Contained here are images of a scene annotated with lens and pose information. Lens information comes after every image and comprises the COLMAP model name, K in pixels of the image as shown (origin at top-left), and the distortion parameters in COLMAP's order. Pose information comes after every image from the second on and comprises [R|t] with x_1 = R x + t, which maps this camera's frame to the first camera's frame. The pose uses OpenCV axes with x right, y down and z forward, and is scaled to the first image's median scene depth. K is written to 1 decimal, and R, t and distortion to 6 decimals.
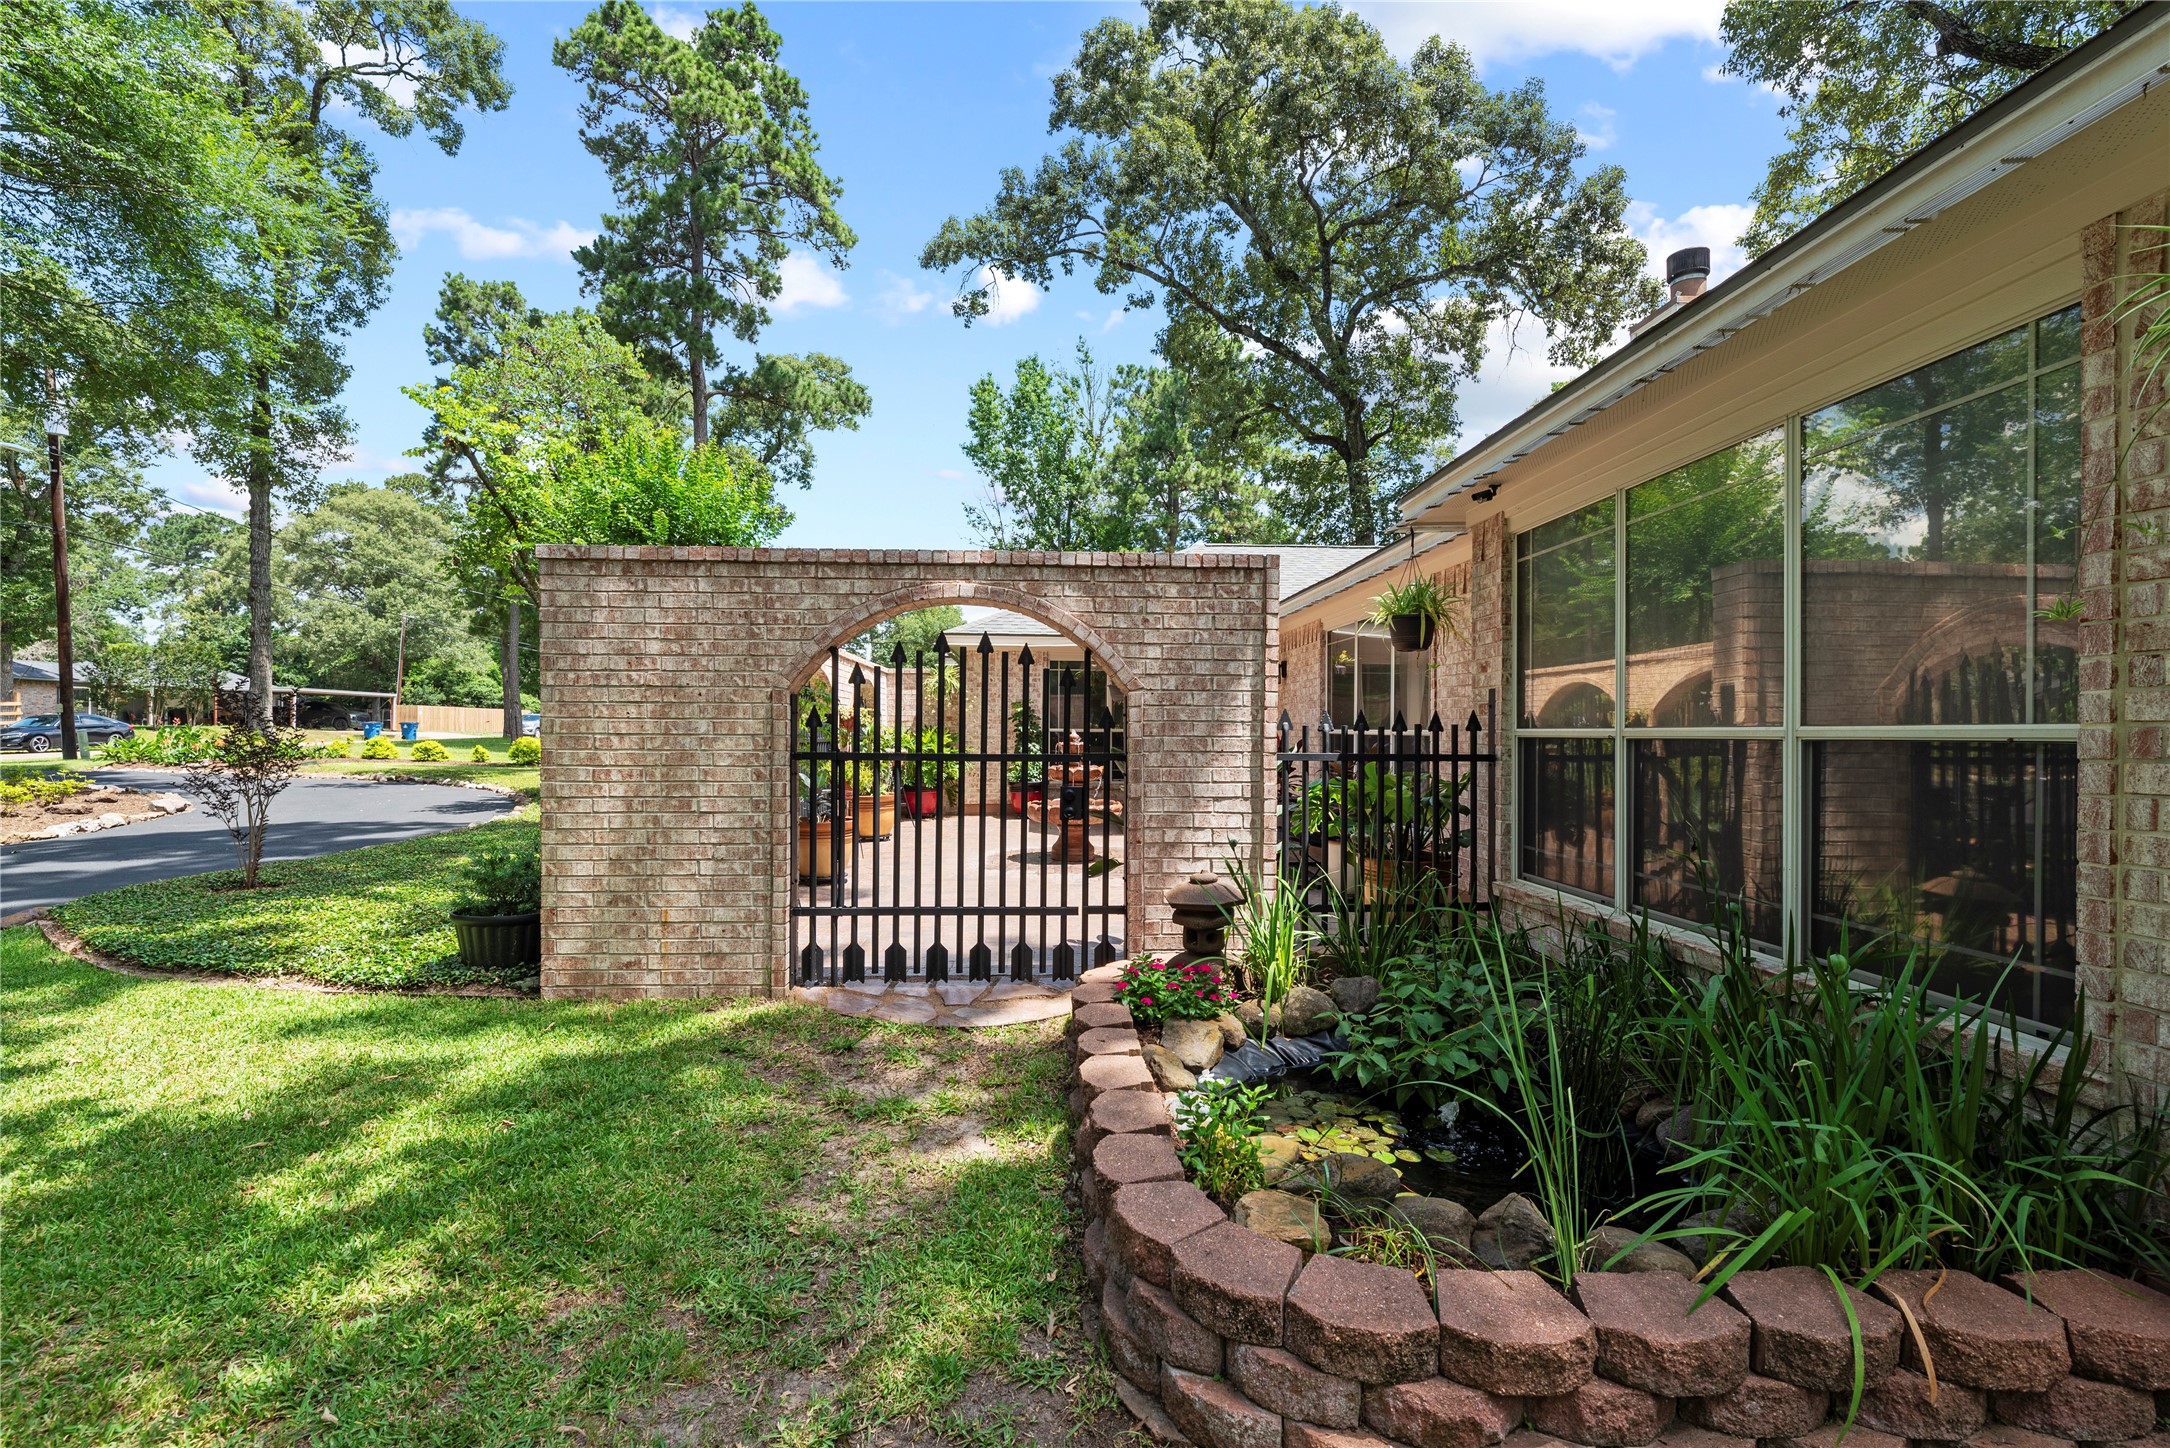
lens RADIAL K [[1002.5, 0, 1075.1], [0, 1002.5, 728.3], [0, 0, 1]] dist [0.003071, 0.000105]
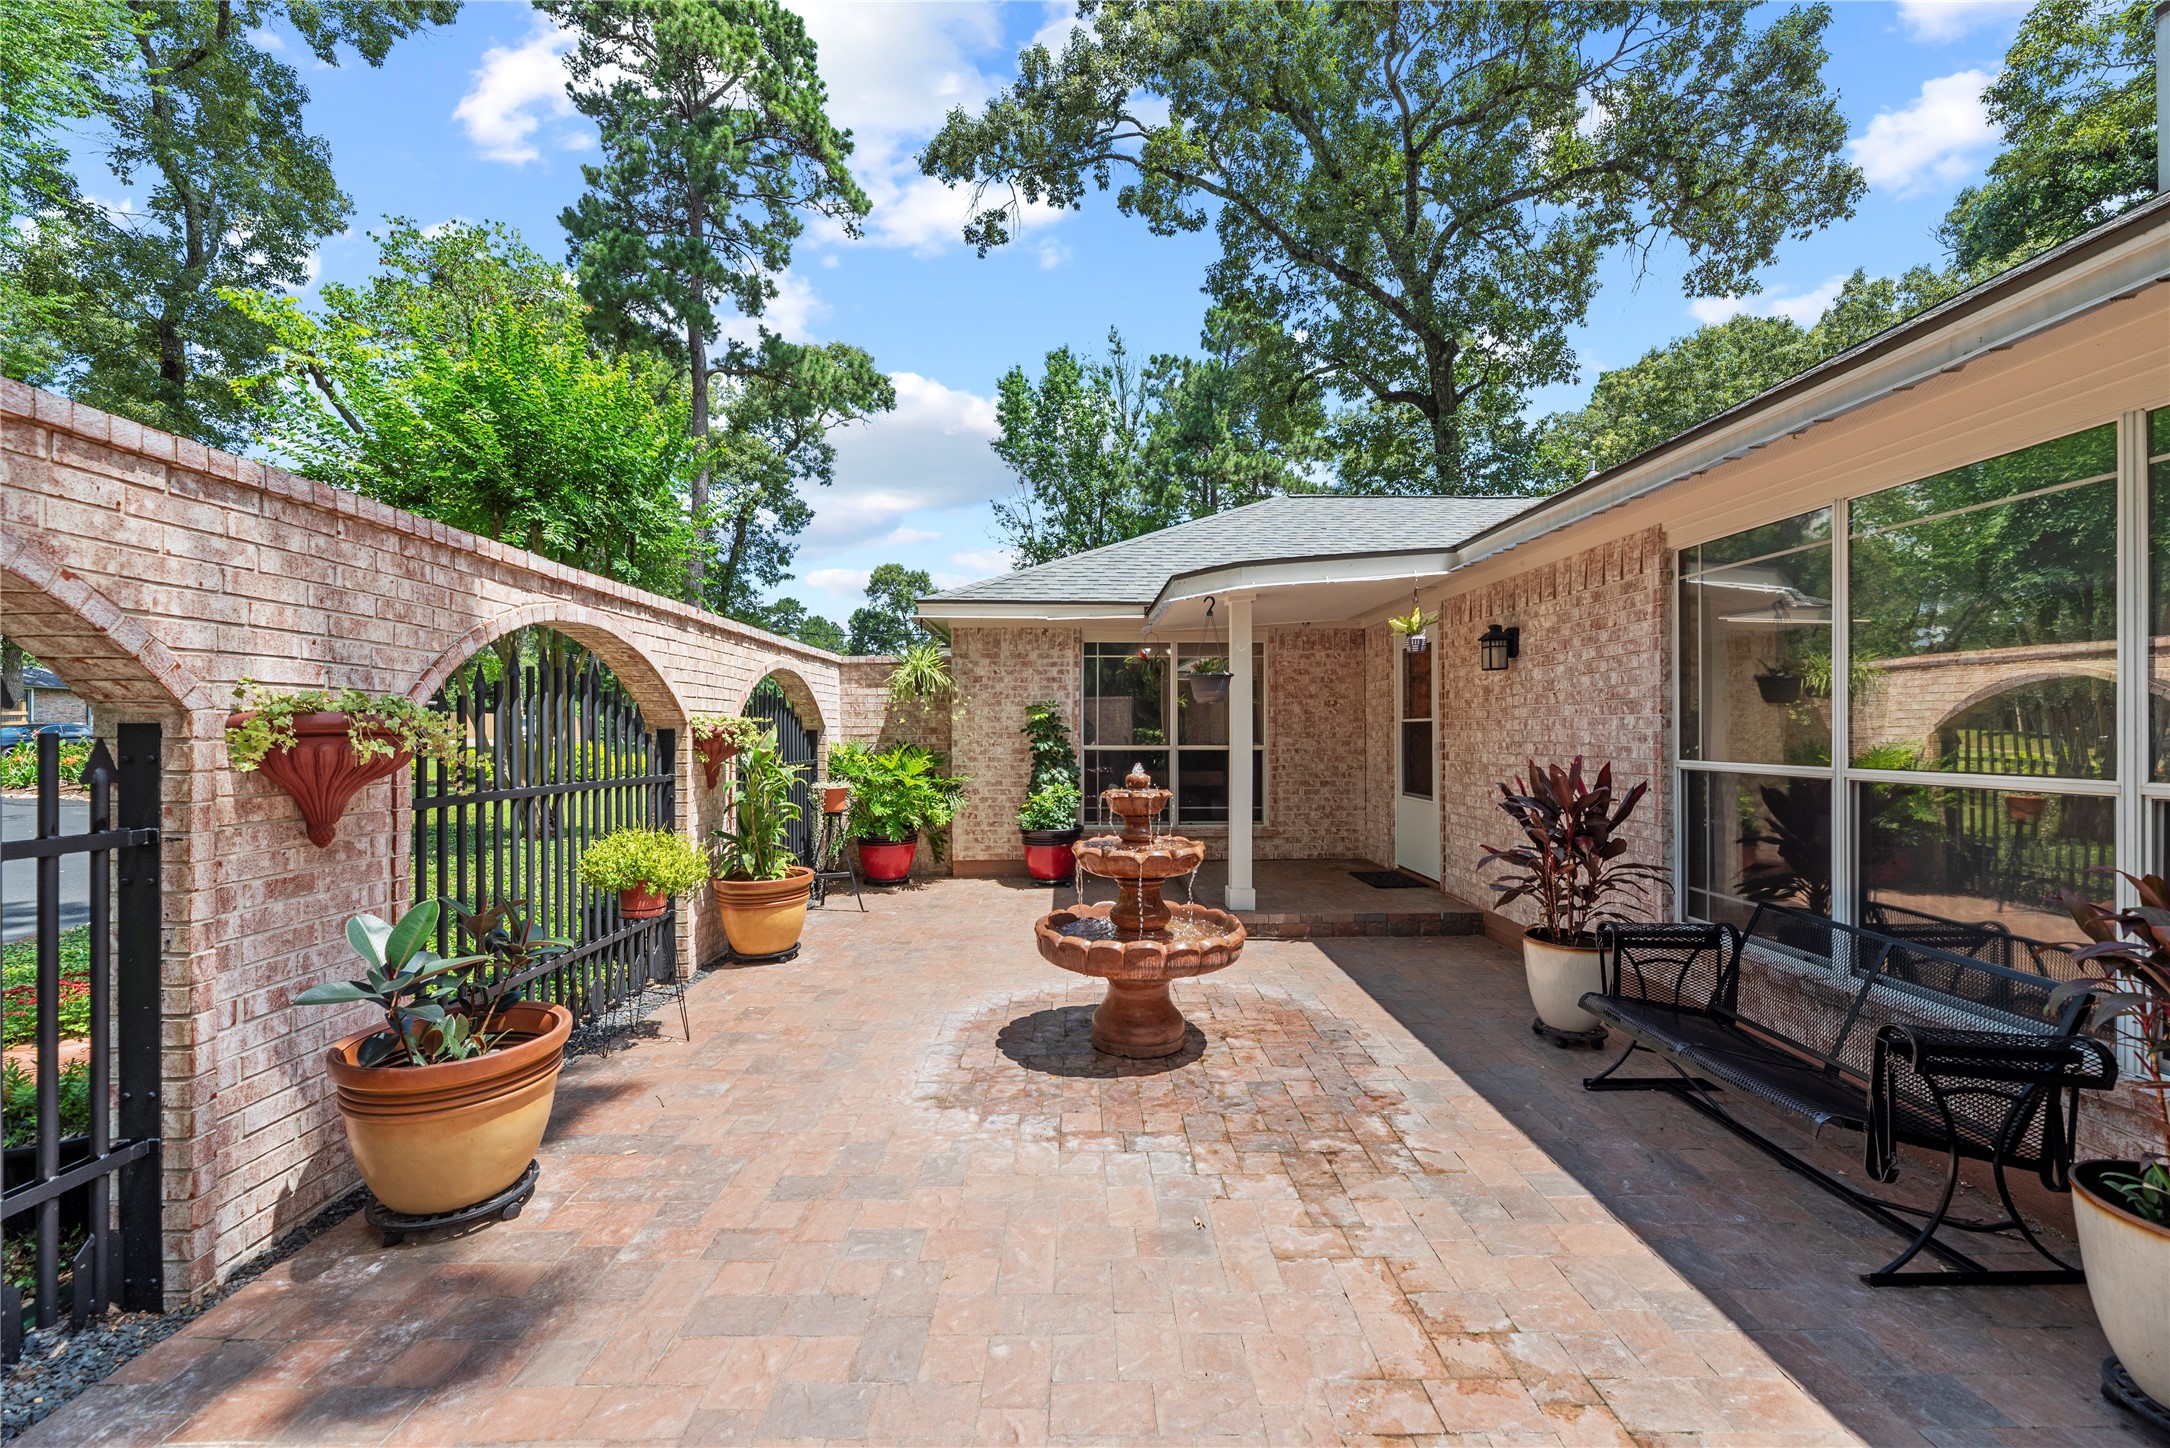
lens RADIAL K [[871.0, 0, 1089.8], [0, 871.0, 726.0], [0, 0, 1]] dist [-0.001652, -0.000072]
pose [[0.999870, -0.004518, -0.015486, -0.006342], [0.004458, 0.999982, -0.003949, -0.004767], [0.015503, 0.003879, 0.999872, 0.209972]]
